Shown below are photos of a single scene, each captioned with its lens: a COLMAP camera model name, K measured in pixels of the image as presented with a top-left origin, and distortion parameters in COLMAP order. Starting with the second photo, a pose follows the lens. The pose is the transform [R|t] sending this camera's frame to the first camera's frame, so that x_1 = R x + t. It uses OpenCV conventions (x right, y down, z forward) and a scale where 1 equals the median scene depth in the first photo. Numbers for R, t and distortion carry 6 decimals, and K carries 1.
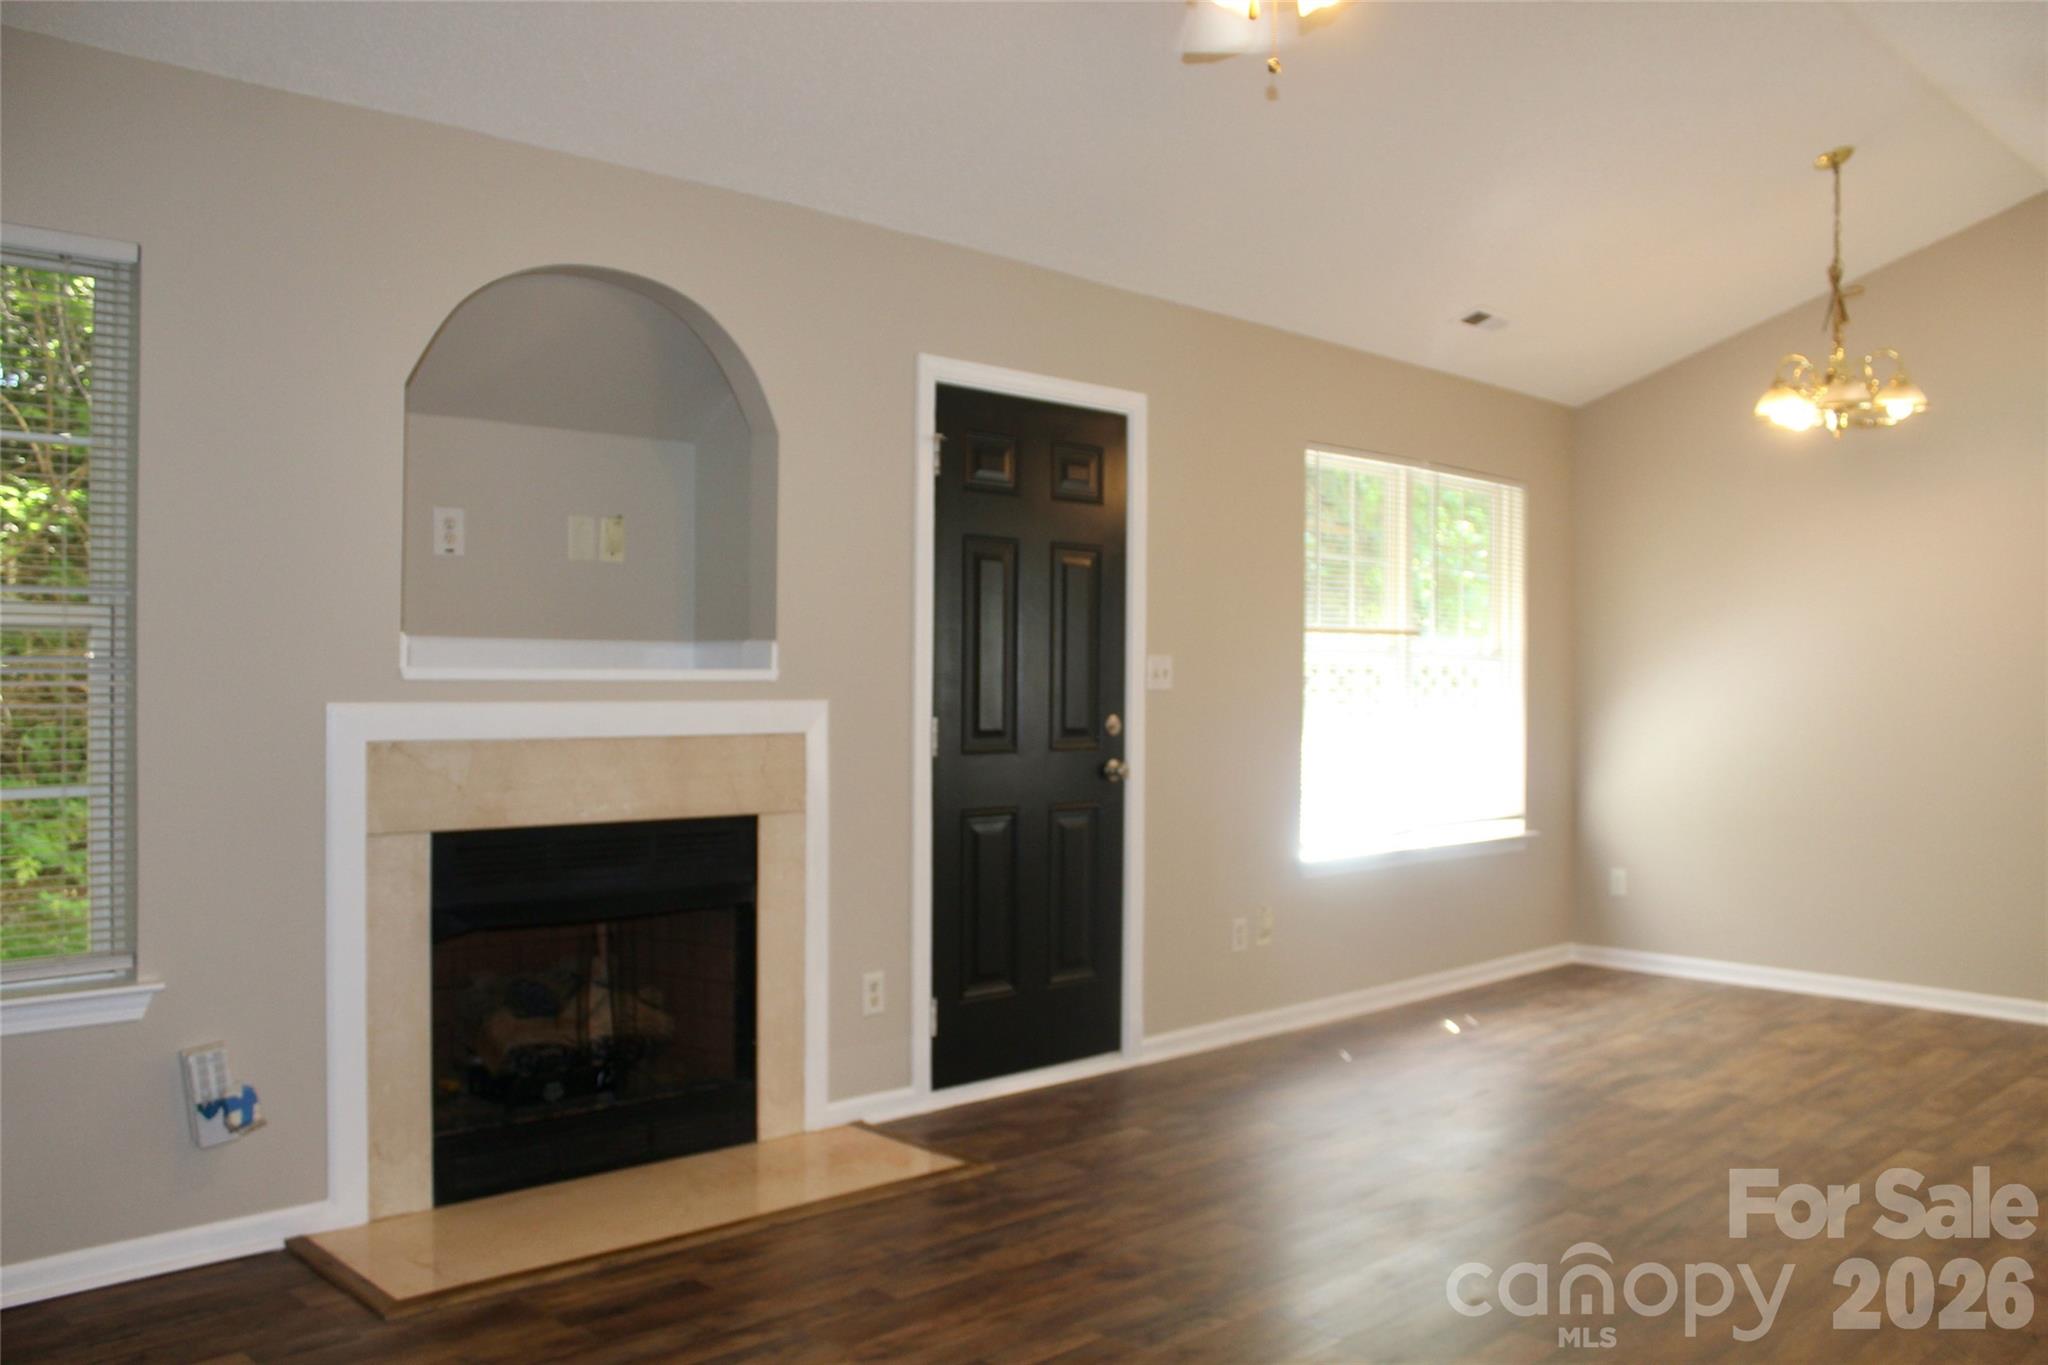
lens RADIAL K [[1690.7, 0, 1024.0], [0, 1690.7, 682.5], [0, 0, 1]] dist [-0.167679, 0.134862]
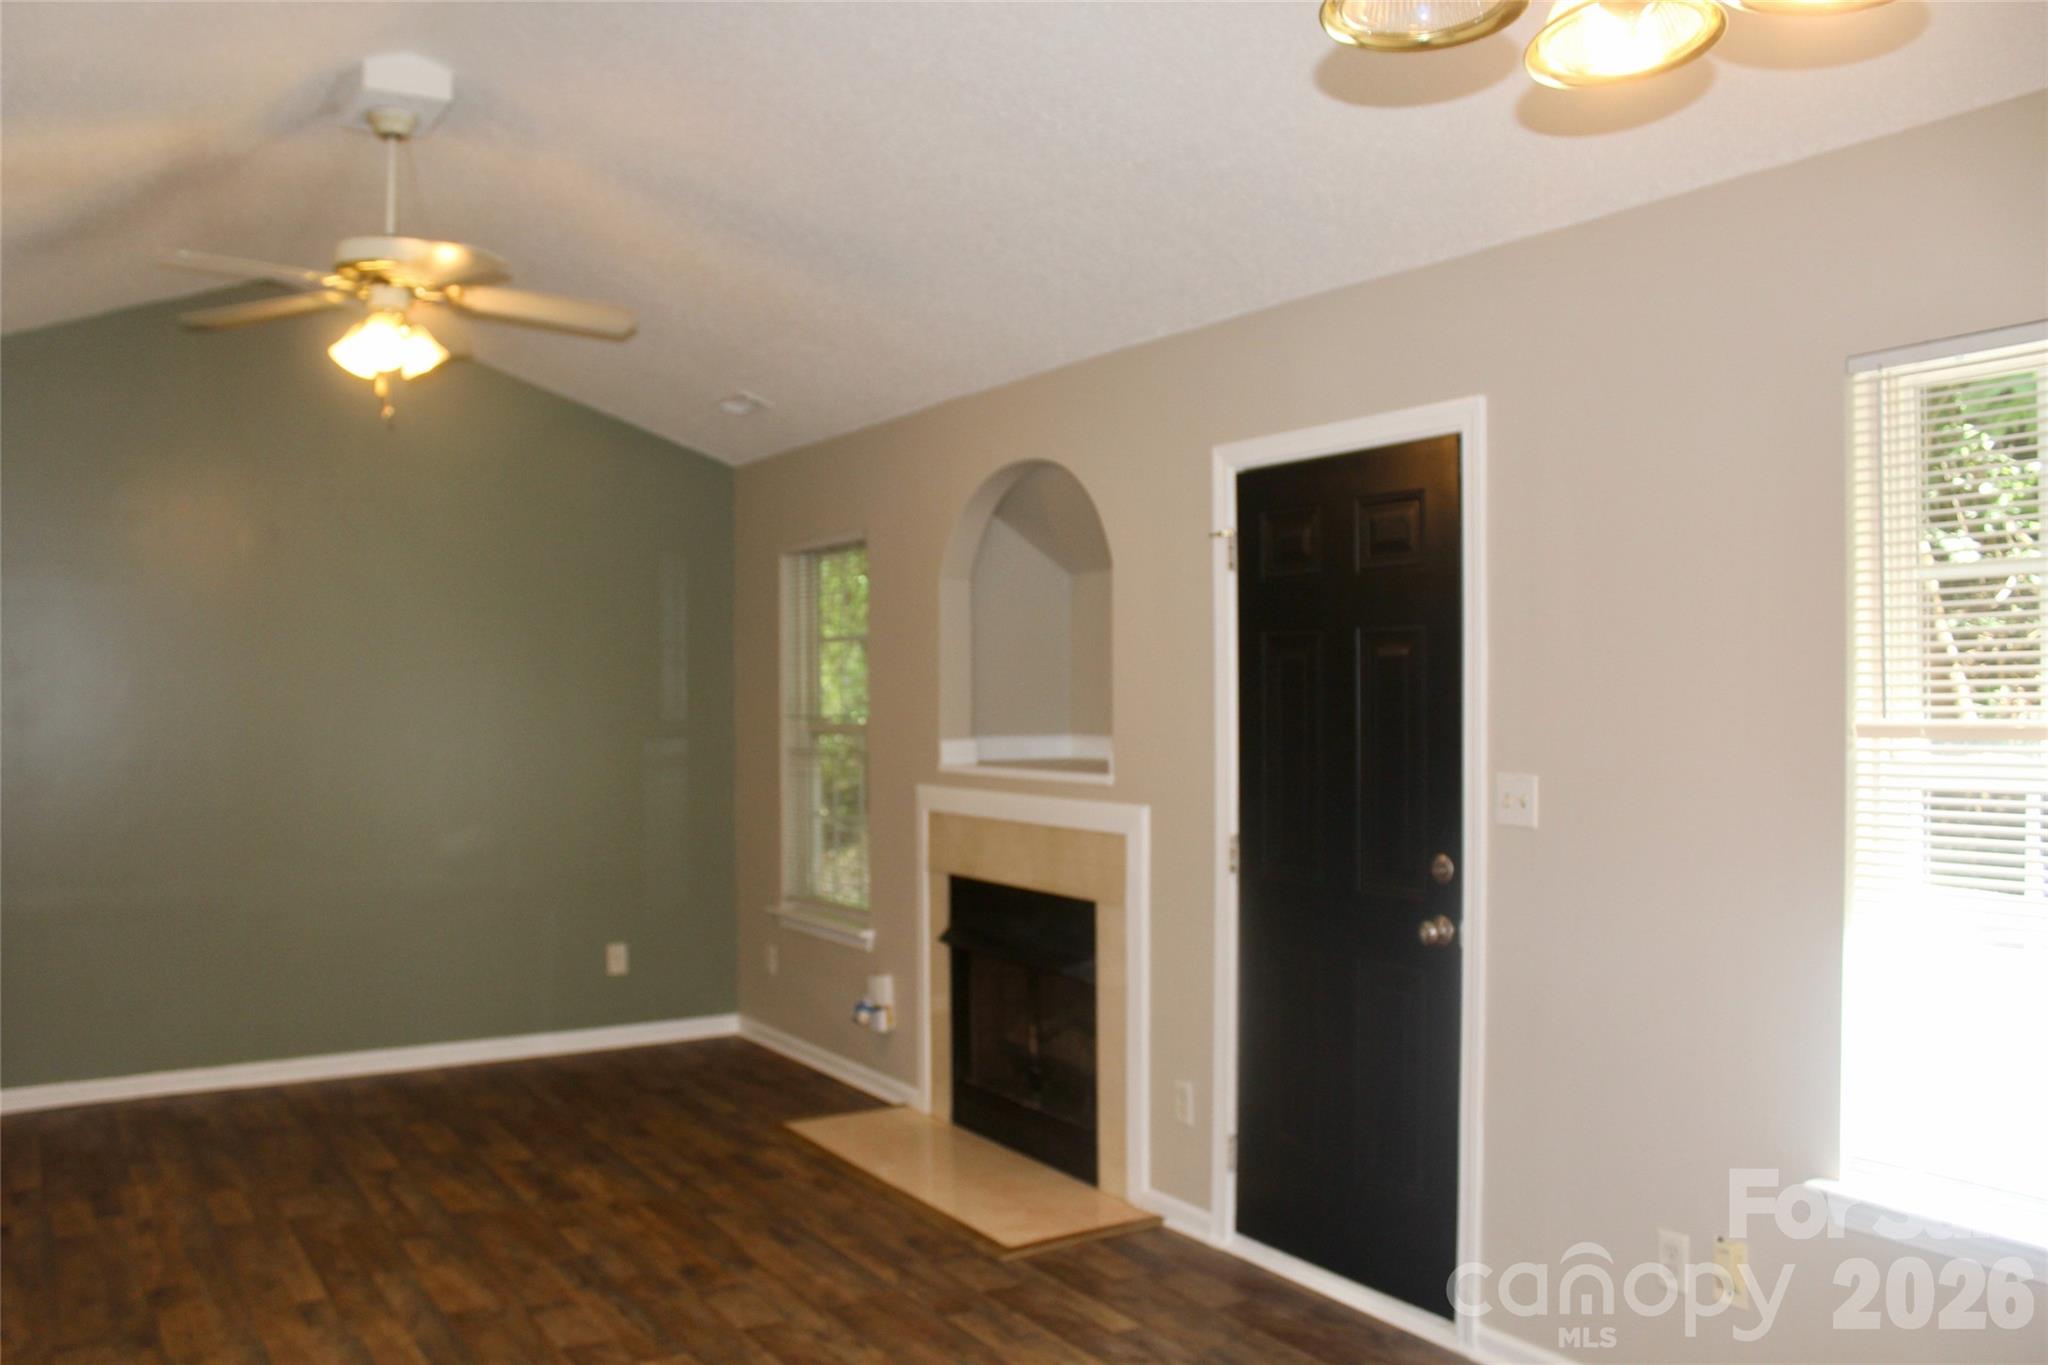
lens RADIAL K [[1686.7, 0, 1027.6], [0, 1686.7, 717.1], [0, 0, 1]] dist [-0.051357, 0.002785]
pose [[-0.223939, 0.003339, -0.974598, 0.961981], [-0.001826, 0.999991, 0.003846, -0.050859], [0.974602, 0.002641, -0.223930, 1.198006]]
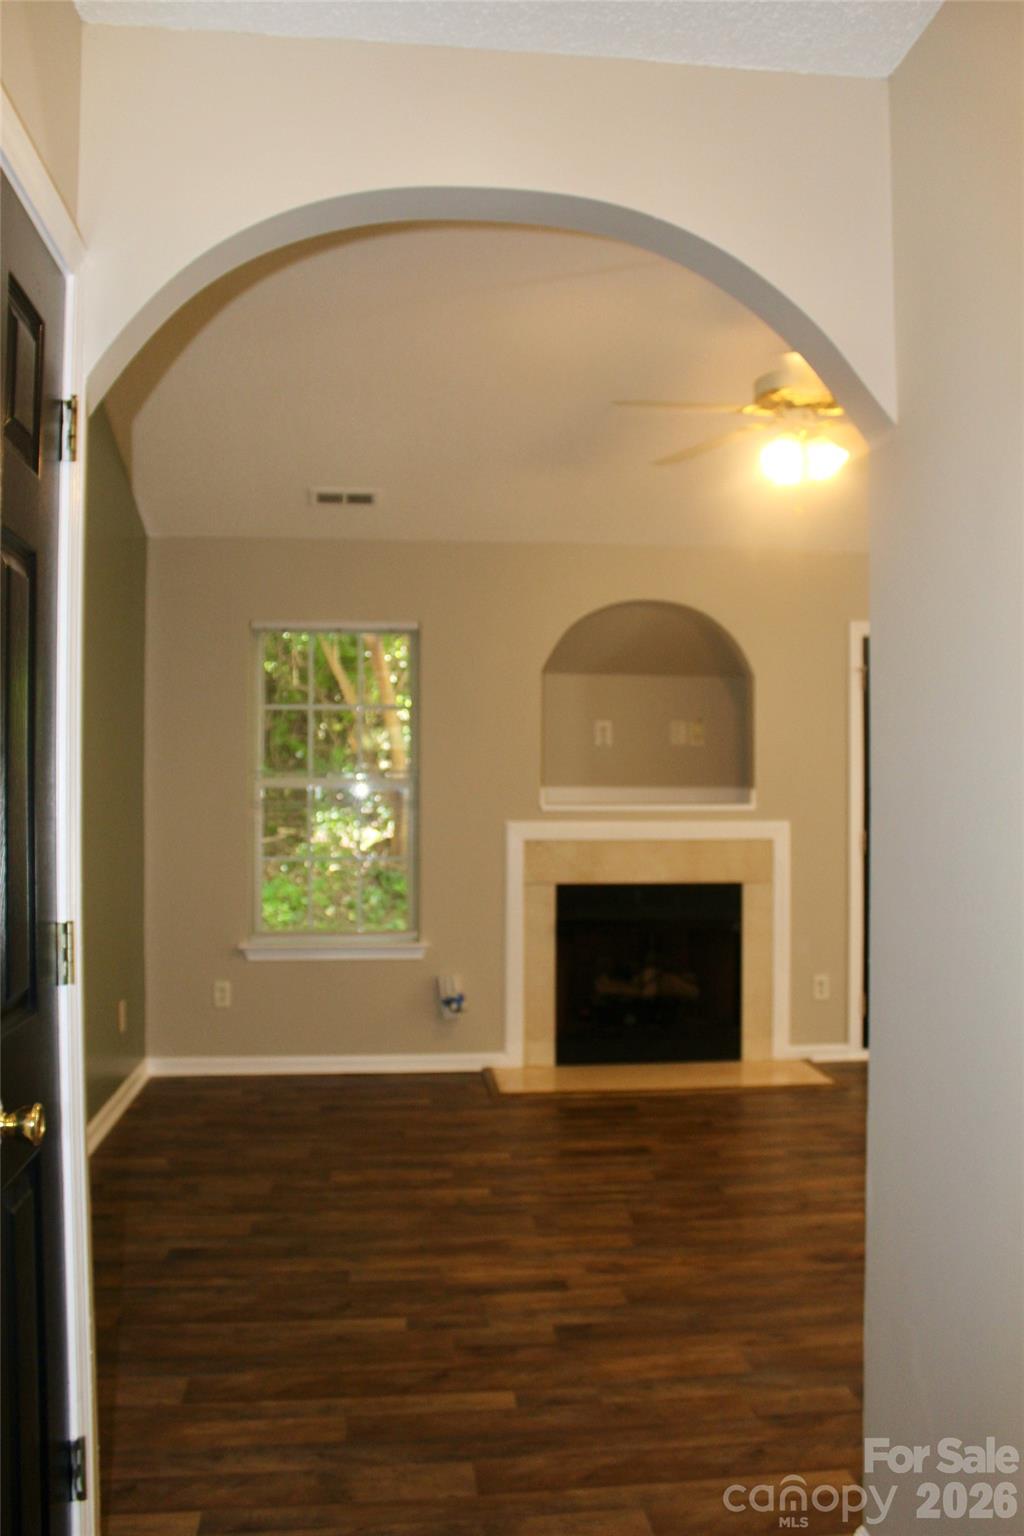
lens RADIAL K [[1268.0, 0, 512.0], [0, 1268.0, 768.0], [0, 0, 1]] dist [-0.167679, 0.134862]
pose [[0.786629, -0.013413, -0.617280, 0.494137], [0.002330, 0.999821, -0.018757, -0.021994], [0.617421, 0.013317, 0.786520, -0.245267]]
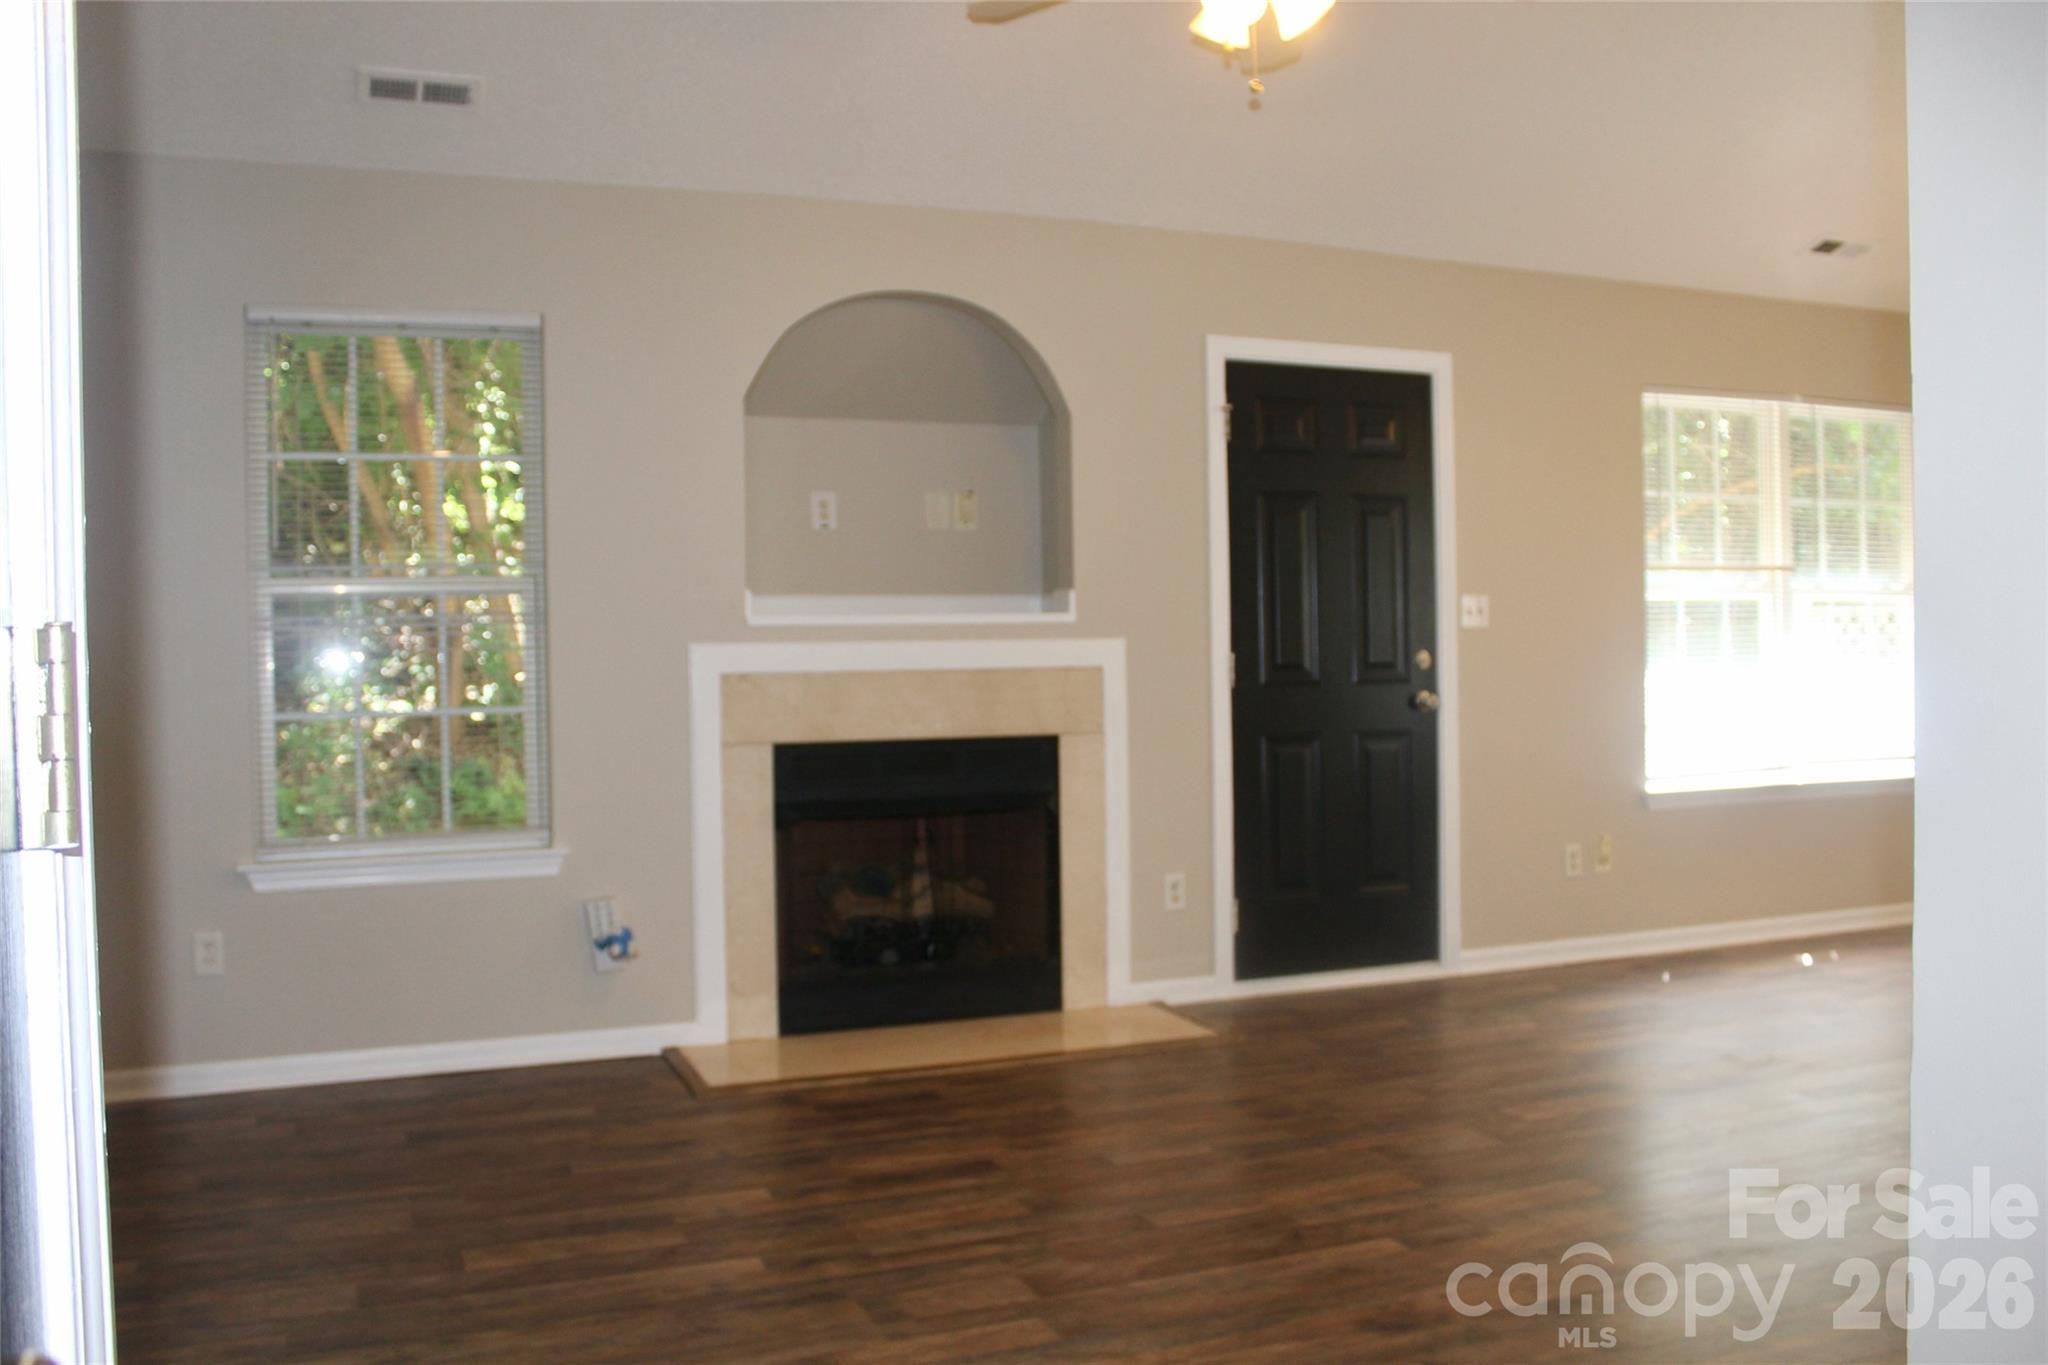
lens RADIAL K [[1690.7, 0, 1024.0], [0, 1690.7, 682.5], [0, 0, 1]] dist [-0.167679, 0.134862]
pose [[0.925489, -0.014883, -0.378482, 0.270541], [0.020903, 0.999712, 0.011803, 0.026446], [0.378197, -0.018835, 0.925533, -0.117382]]
